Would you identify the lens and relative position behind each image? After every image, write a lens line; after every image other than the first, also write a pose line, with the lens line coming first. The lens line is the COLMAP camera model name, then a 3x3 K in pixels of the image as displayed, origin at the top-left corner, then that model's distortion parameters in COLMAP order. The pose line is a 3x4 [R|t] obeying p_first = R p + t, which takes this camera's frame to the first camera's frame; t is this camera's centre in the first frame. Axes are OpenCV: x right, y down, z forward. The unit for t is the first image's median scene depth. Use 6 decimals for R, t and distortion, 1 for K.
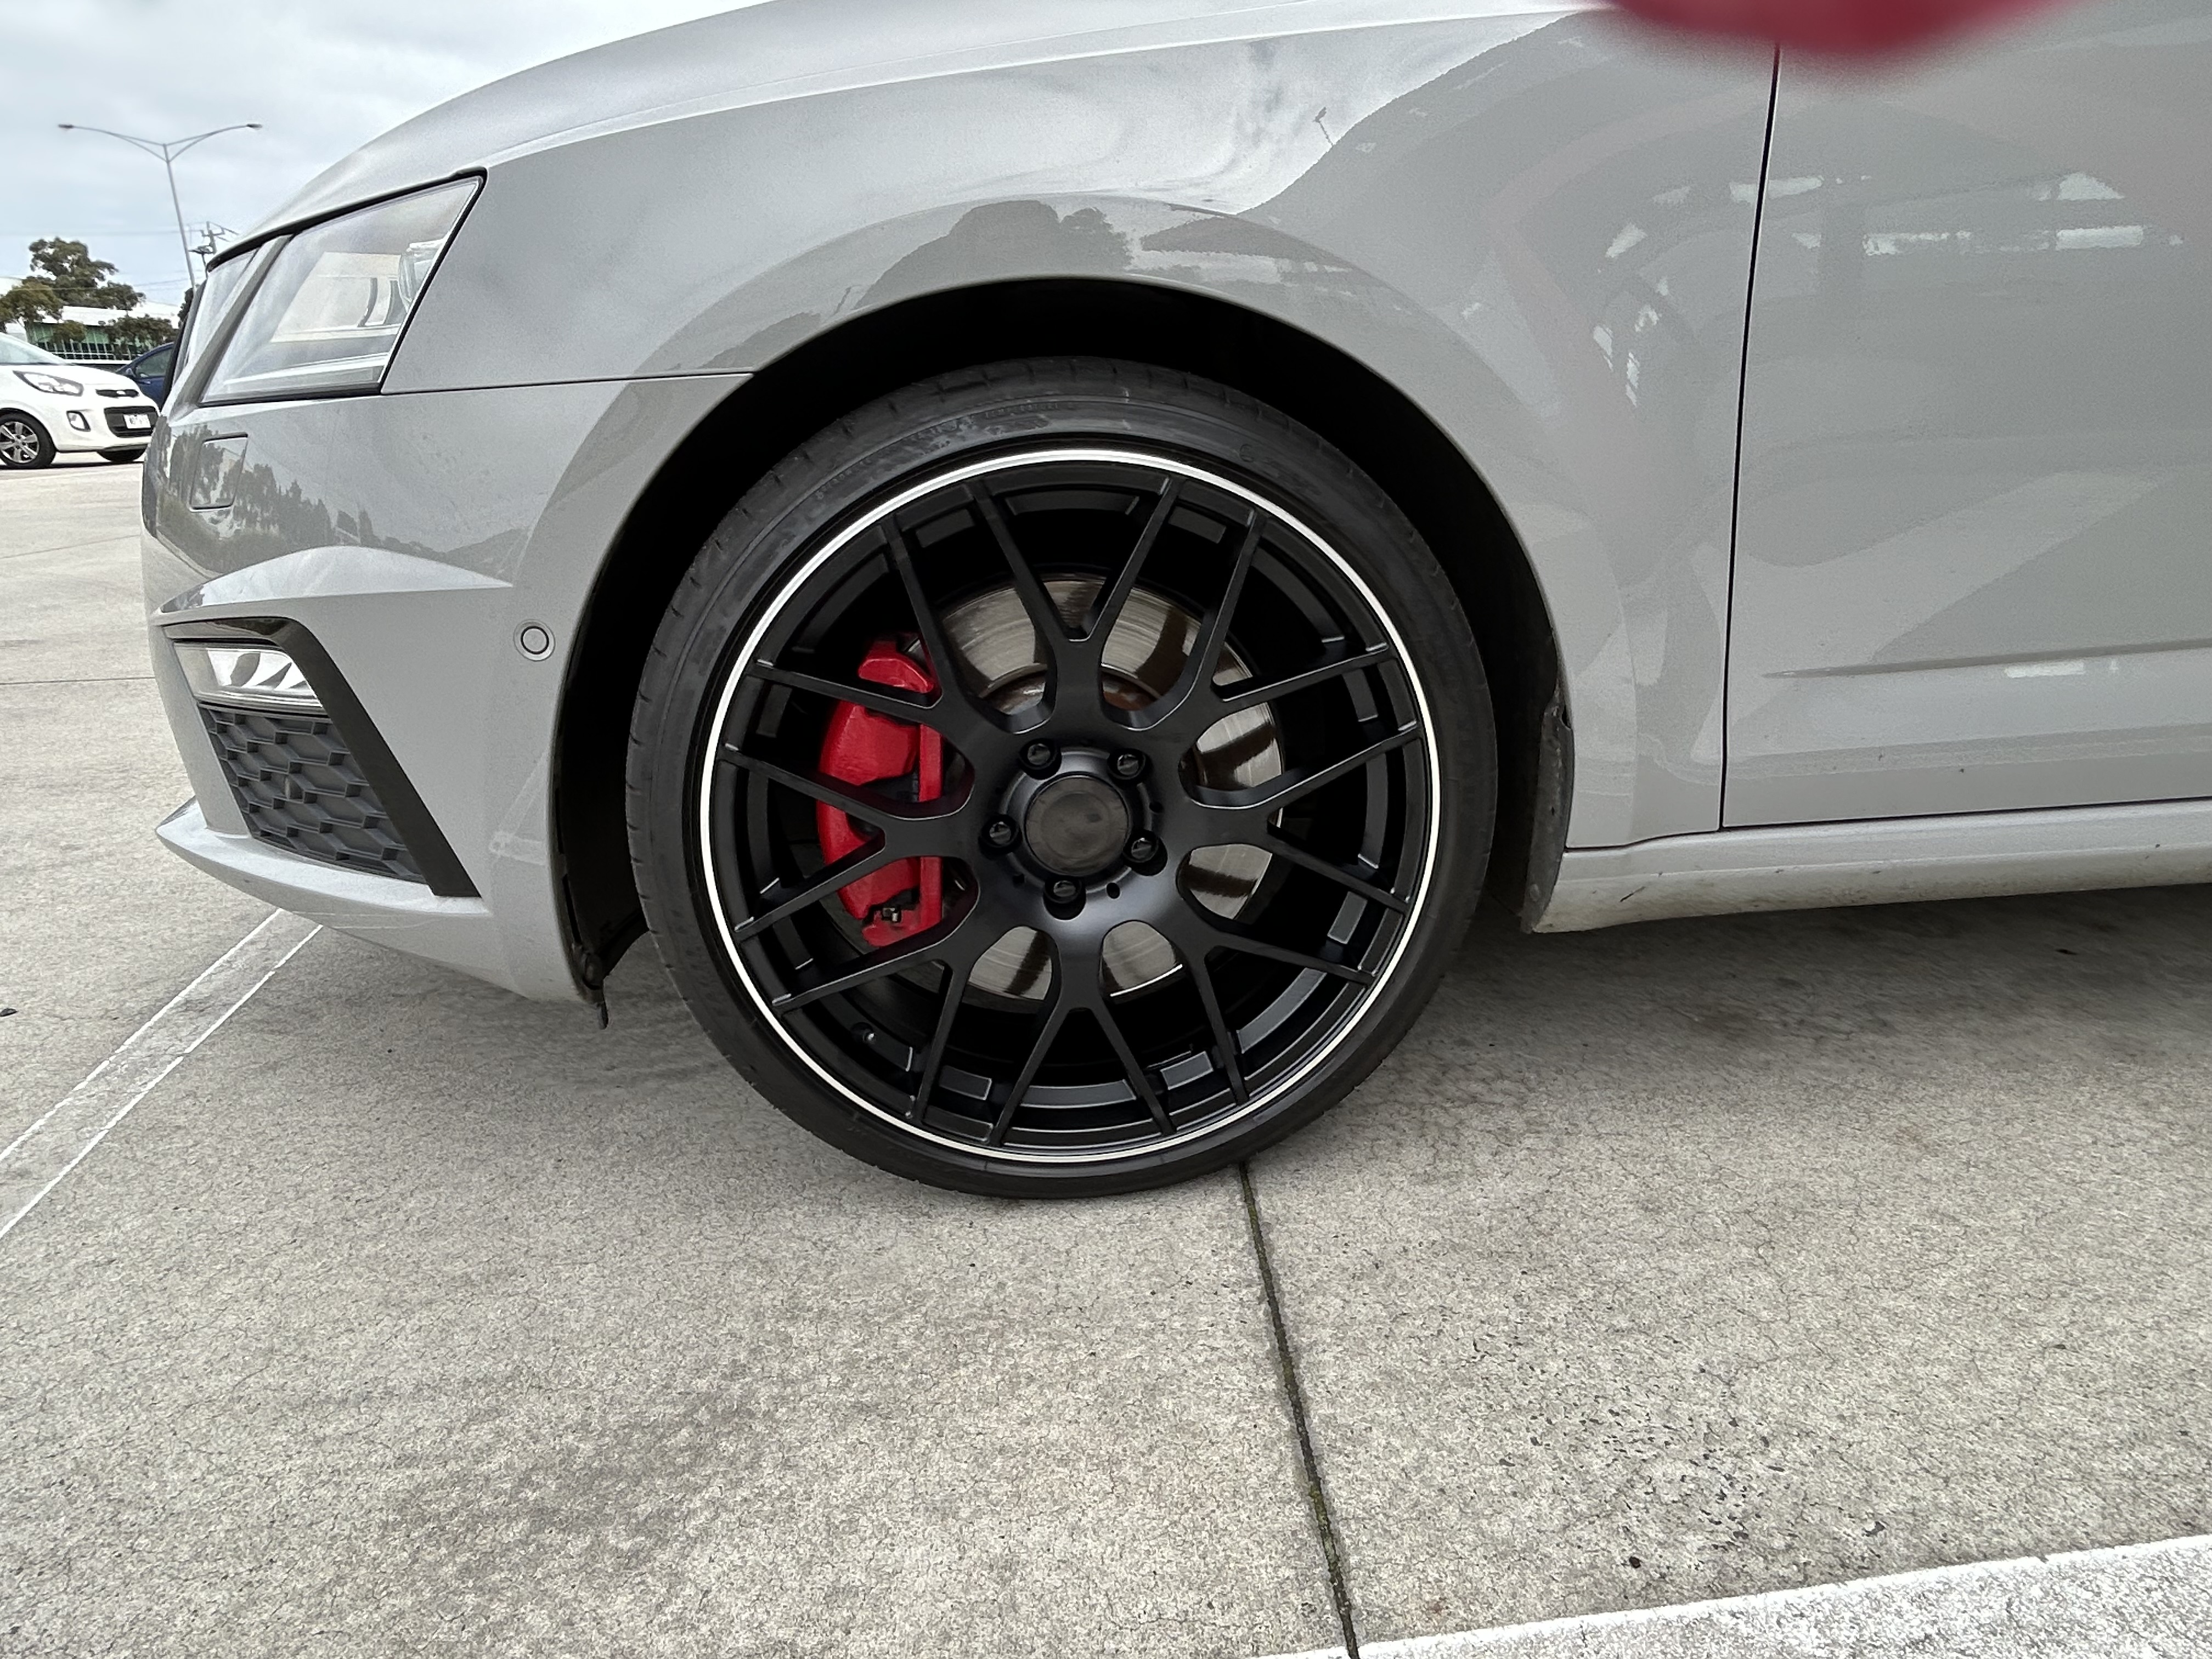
lens RADIAL K [[1348.4, 0, 1091.8], [0, 1348.4, 832.6], [0, 0, 1]] dist [-0.006382, 0.003246]
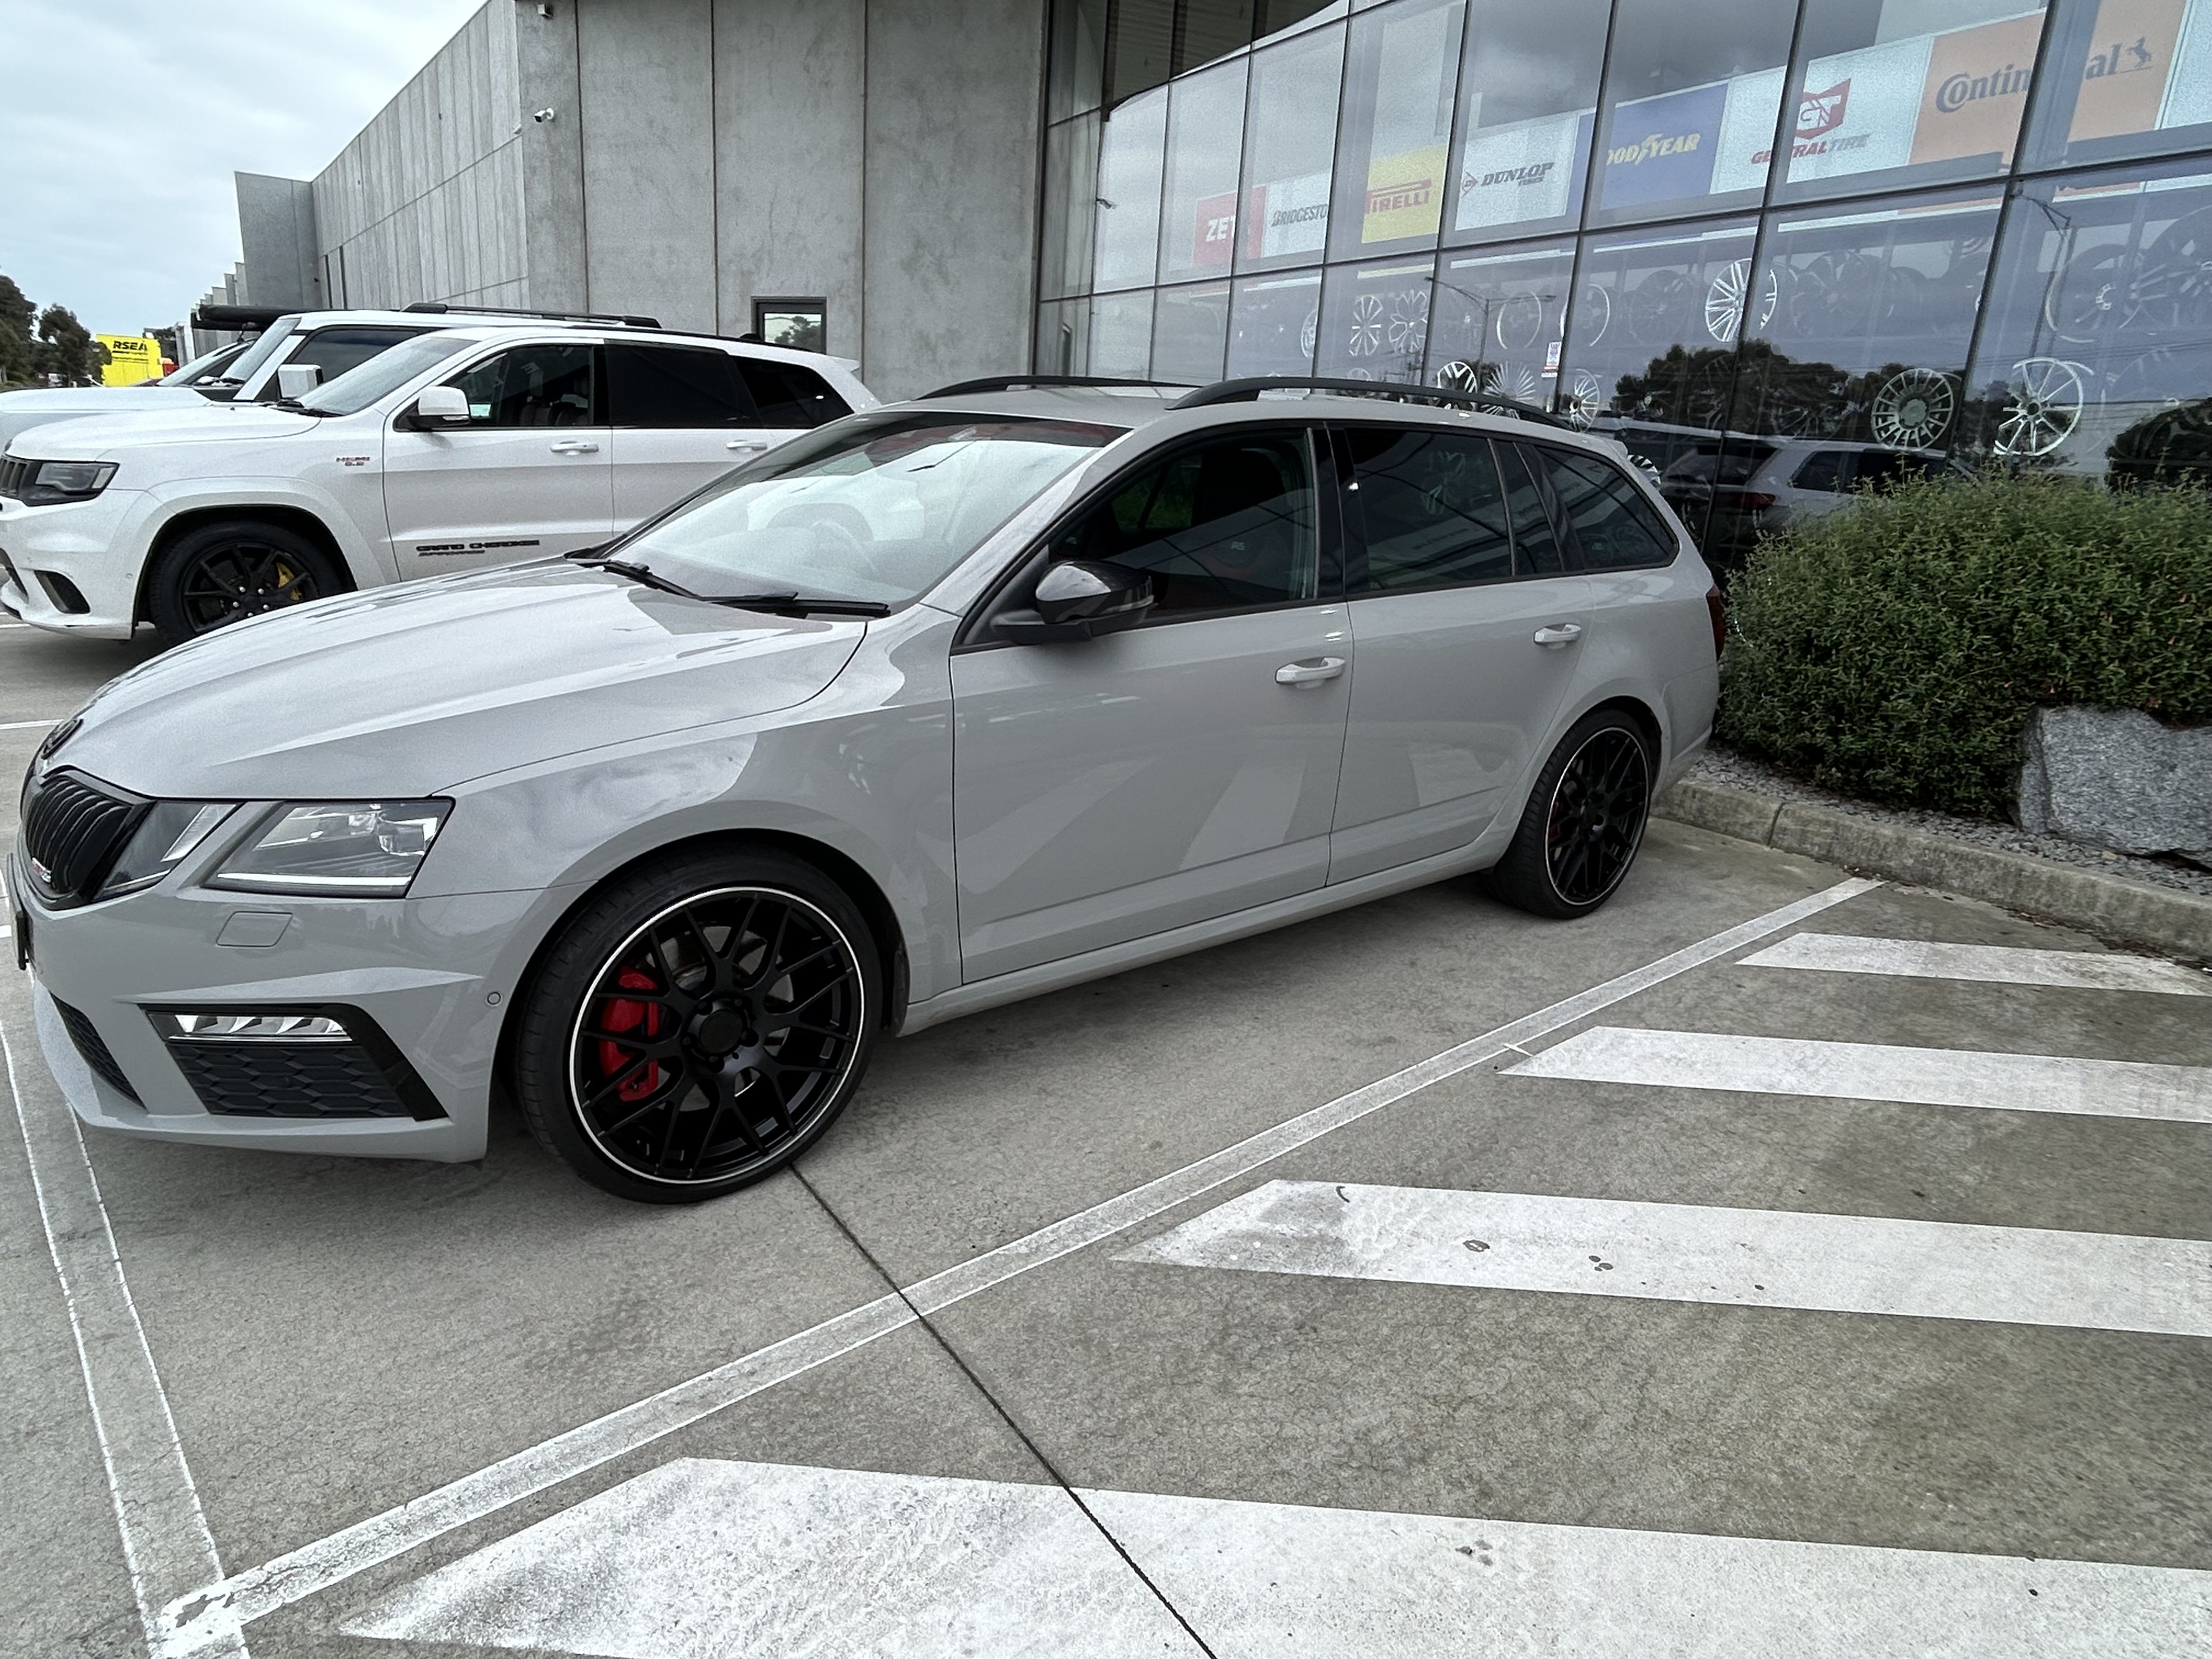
lens RADIAL K [[1348.4, 0, 1091.8], [0, 1348.4, 832.6], [0, 0, 1]] dist [-0.006382, 0.003246]
pose [[0.834218, -0.101259, 0.542058, -0.664644], [0.114660, 0.993363, 0.009106, -0.279434], [-0.539382, 0.054556, 0.840292, -1.256966]]
